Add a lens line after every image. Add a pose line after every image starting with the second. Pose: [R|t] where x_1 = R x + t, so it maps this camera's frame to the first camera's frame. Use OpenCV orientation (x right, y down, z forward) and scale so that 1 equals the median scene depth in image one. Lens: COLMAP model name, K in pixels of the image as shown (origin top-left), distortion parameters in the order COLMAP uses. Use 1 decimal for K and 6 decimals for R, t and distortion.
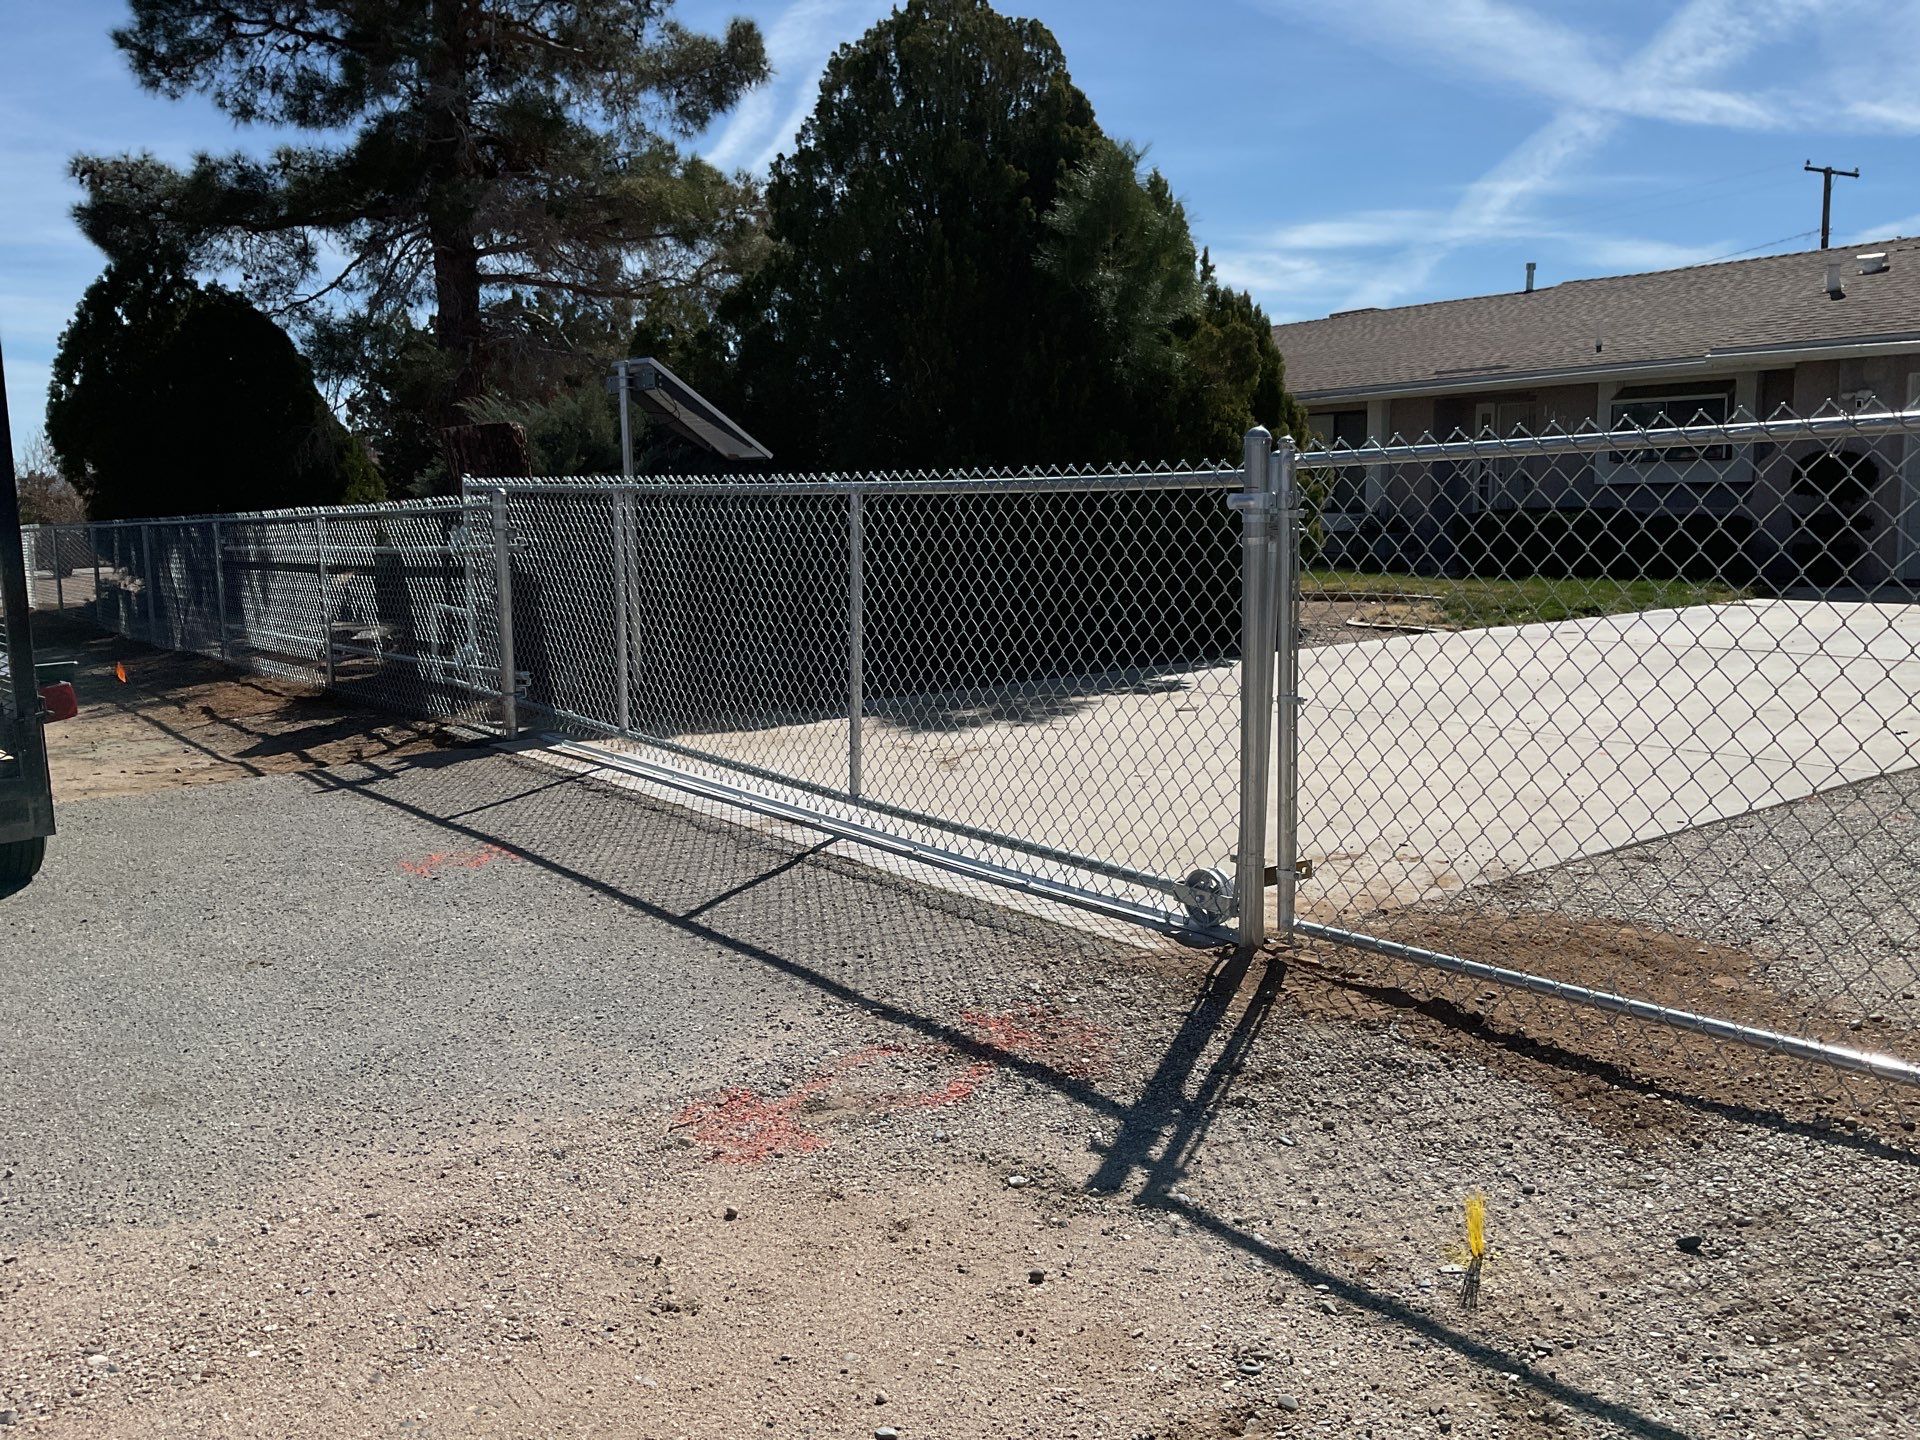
lens RADIAL K [[1557.6, 0, 939.7], [0, 1557.6, 711.0], [0, 0, 1]] dist [-0.000764, -0.051153]
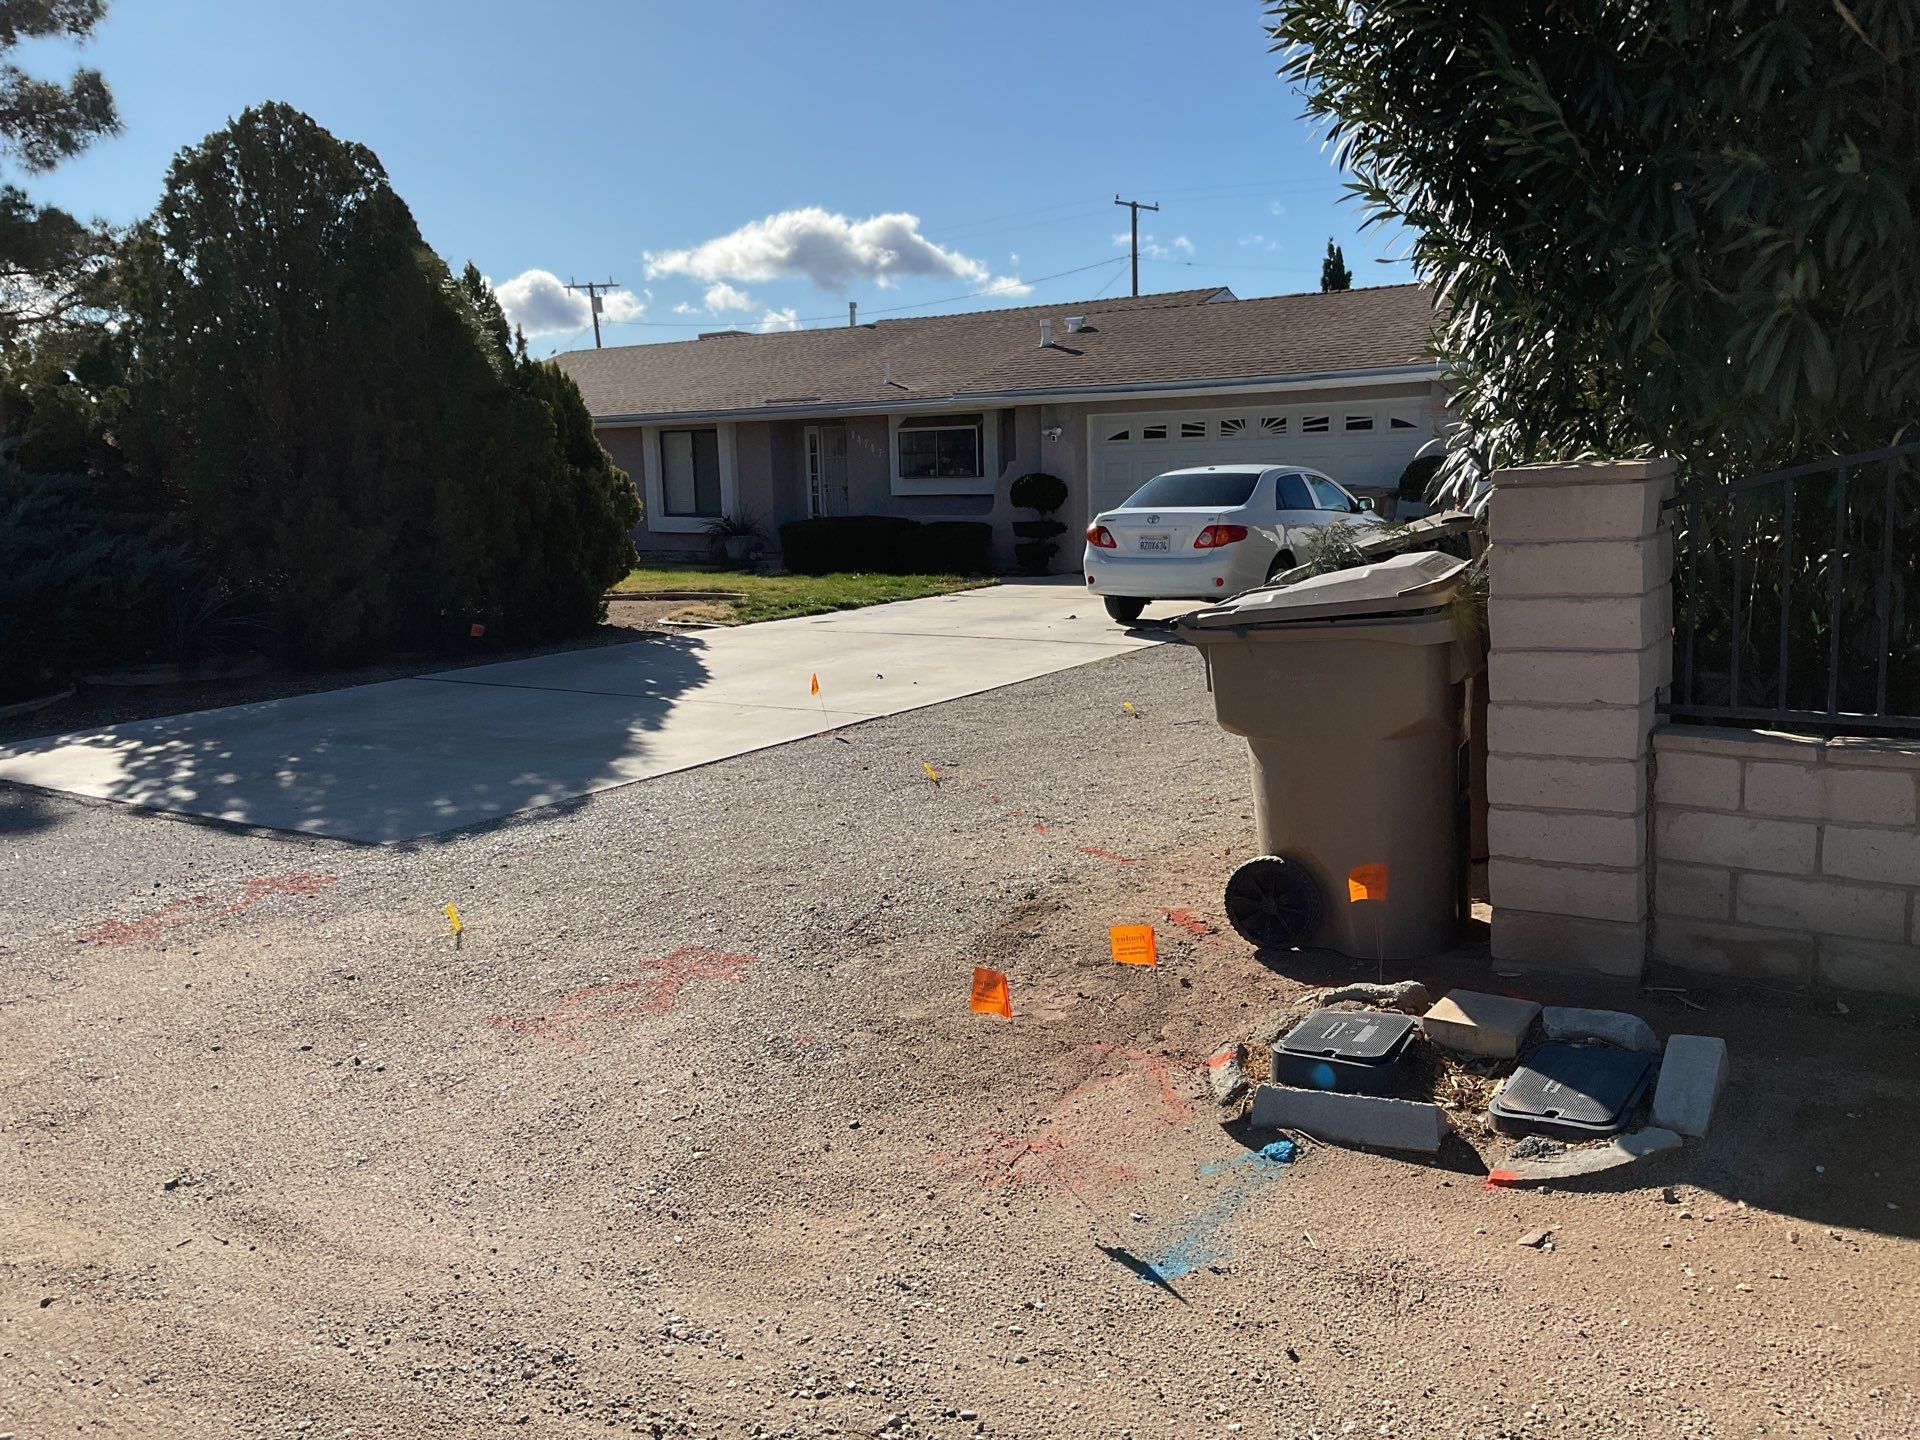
lens RADIAL K [[1558.5, 0, 900.7], [0, 1558.5, 716.8], [0, 0, 1]] dist [0.002141, 0.007586]
pose [[0.945448, -0.055218, 0.321060, 0.032357], [0.051204, 0.998469, 0.020938, 0.001571], [-0.321725, -0.003356, 0.946827, -0.199957]]
